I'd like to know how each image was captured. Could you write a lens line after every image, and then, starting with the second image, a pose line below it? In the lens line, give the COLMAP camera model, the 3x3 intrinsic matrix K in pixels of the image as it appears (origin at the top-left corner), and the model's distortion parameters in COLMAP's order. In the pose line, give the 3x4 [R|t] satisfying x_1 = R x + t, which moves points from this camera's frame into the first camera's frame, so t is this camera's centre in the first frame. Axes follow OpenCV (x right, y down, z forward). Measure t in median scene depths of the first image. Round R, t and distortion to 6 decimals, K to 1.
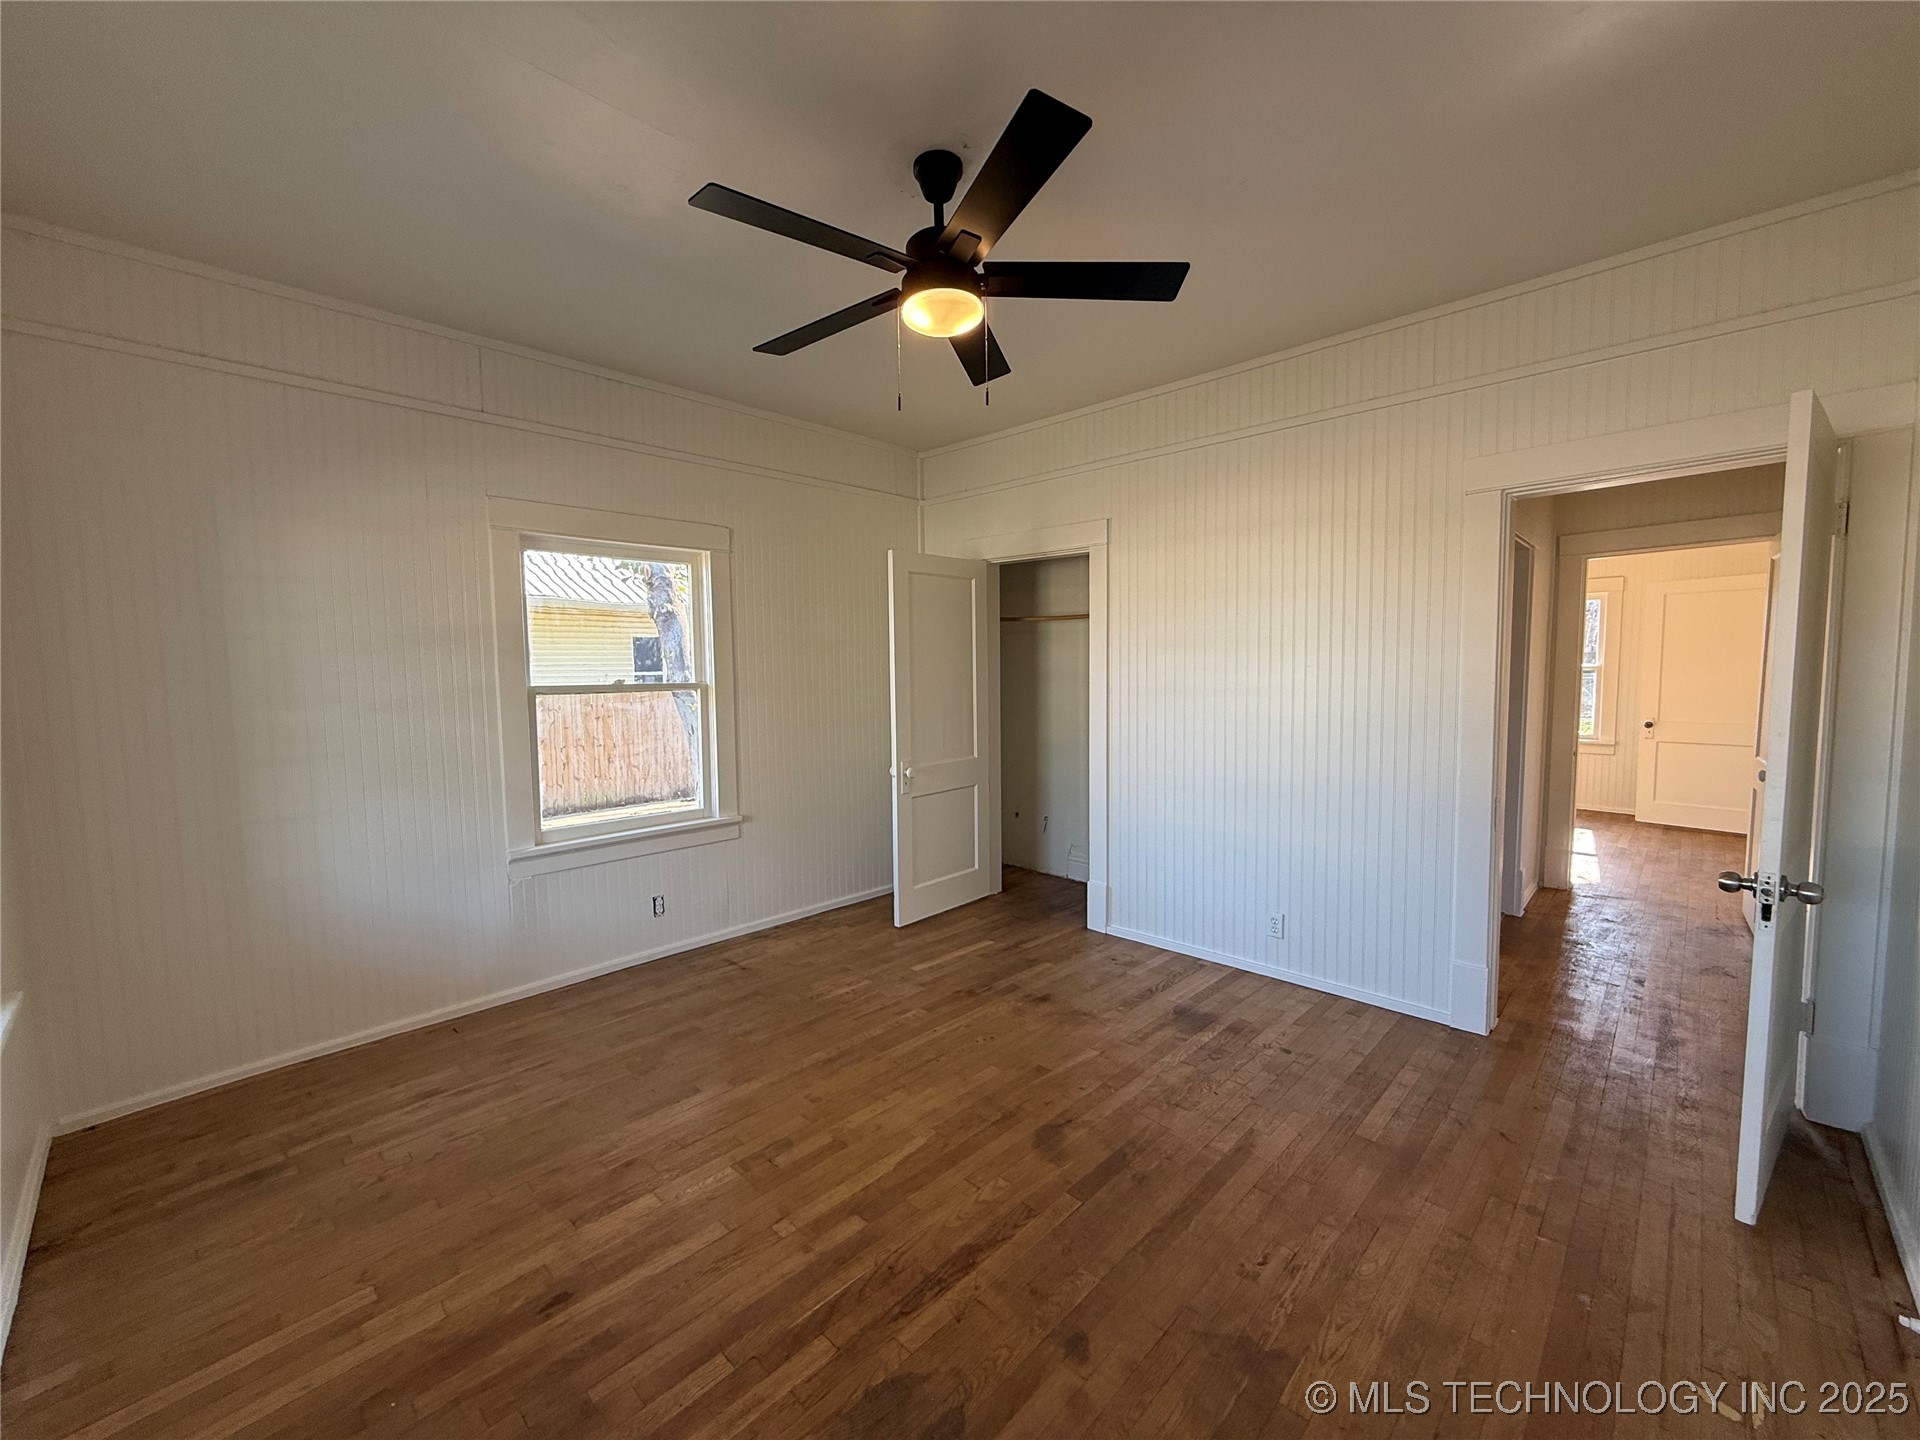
lens RADIAL K [[765.8, 0, 956.2], [0, 765.8, 718.2], [0, 0, 1]] dist [-0.000293, 0.000671]
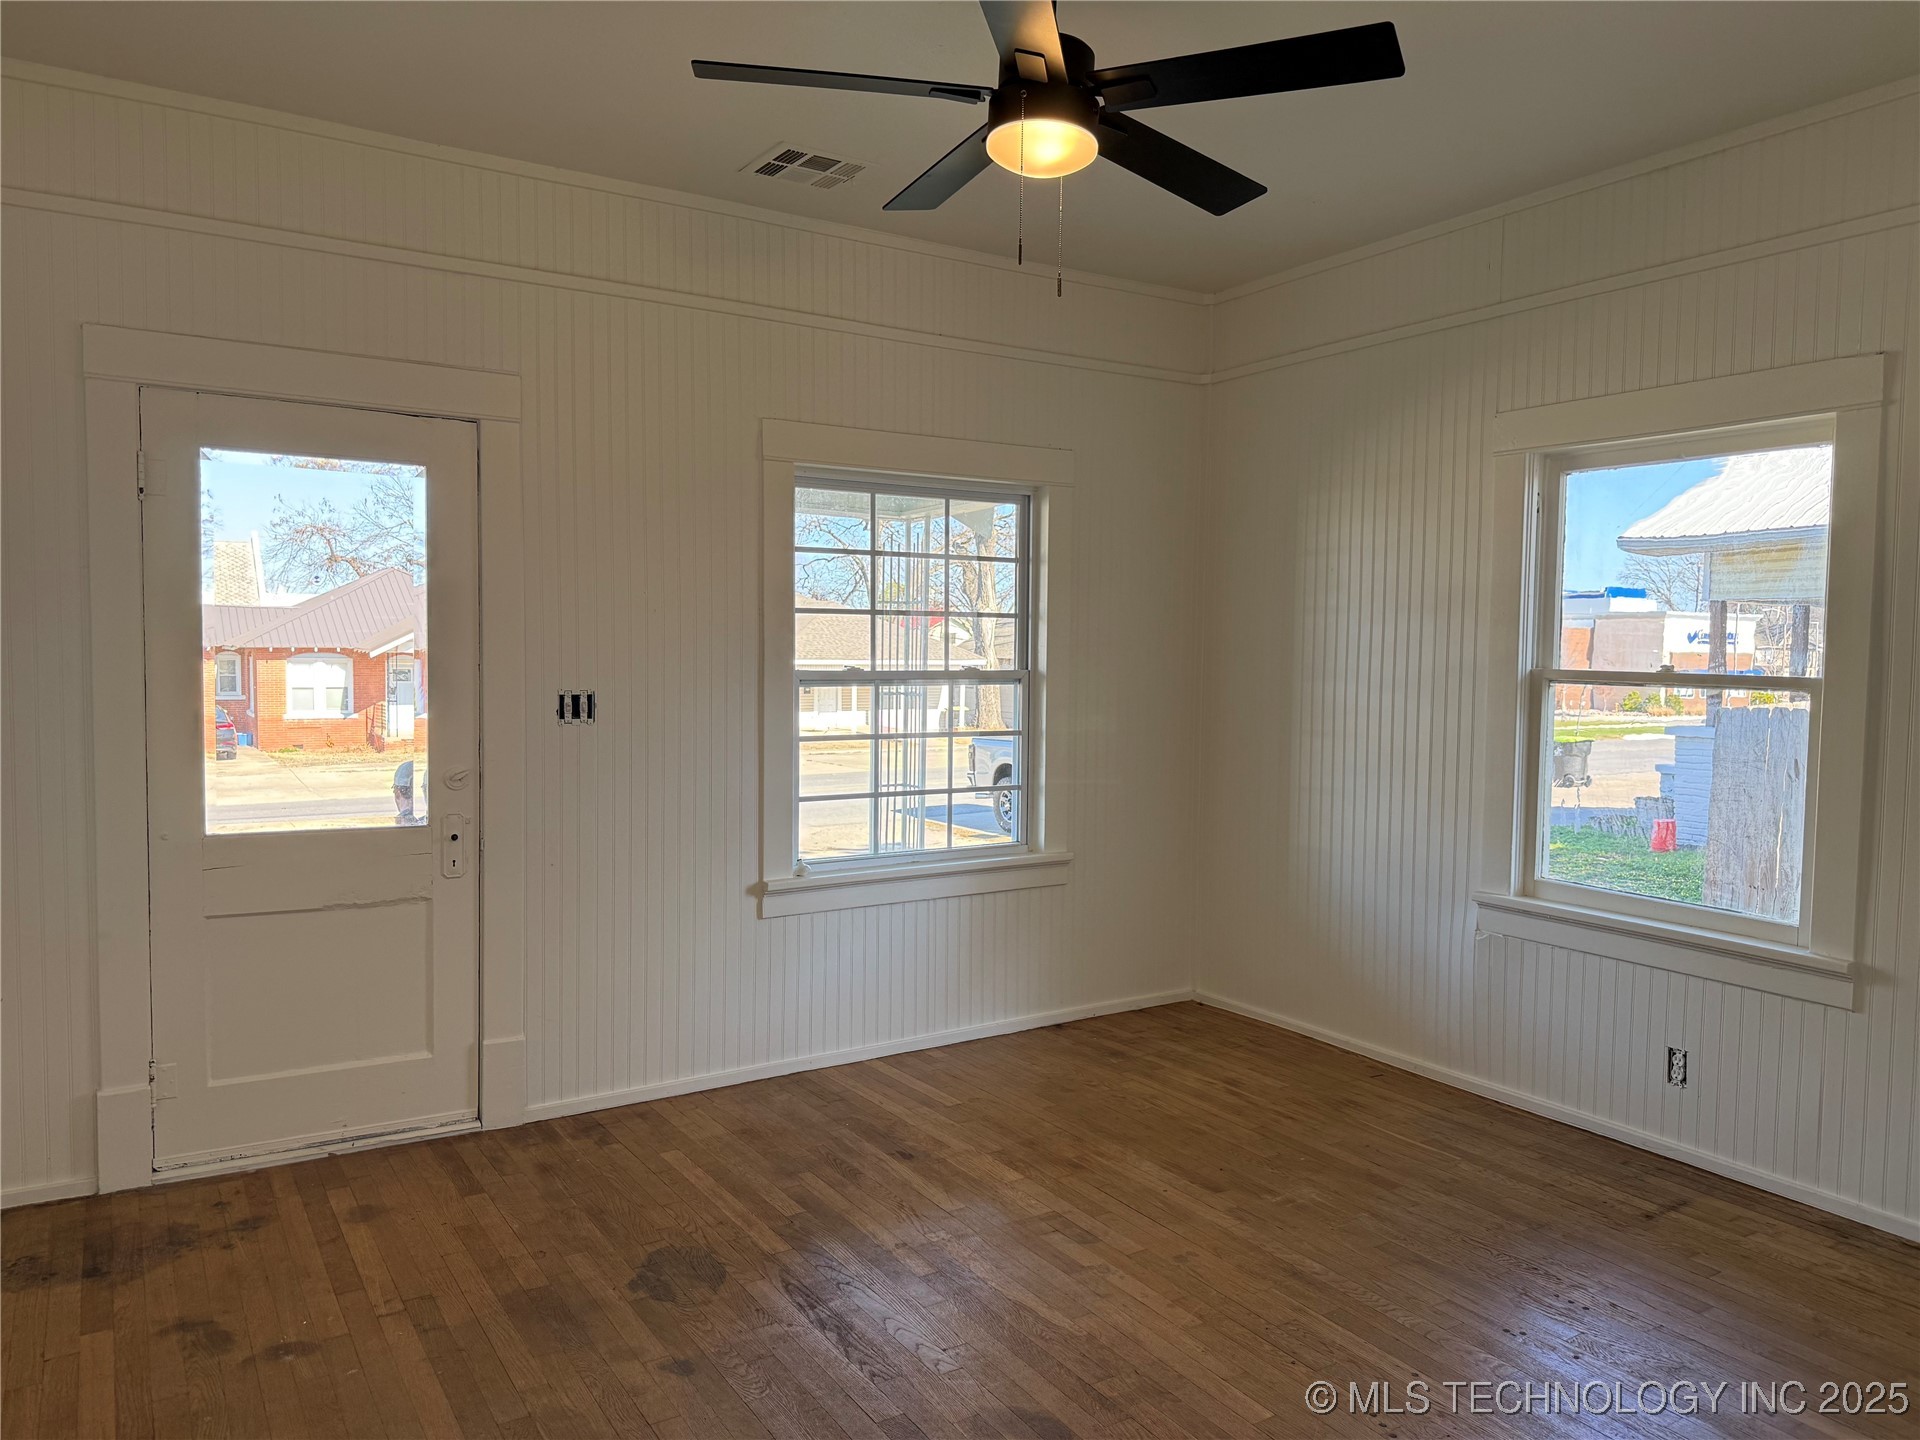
lens RADIAL K [[1340.9, 0, 957.4], [0, 1340.9, 702.5], [0, 0, 1]] dist [0.070676, -0.096192]
pose [[-0.231670, 0.054821, -0.971248, 1.092367], [-0.073087, 0.994608, 0.073572, -0.090188], [0.970045, 0.088030, -0.226415, 1.082987]]
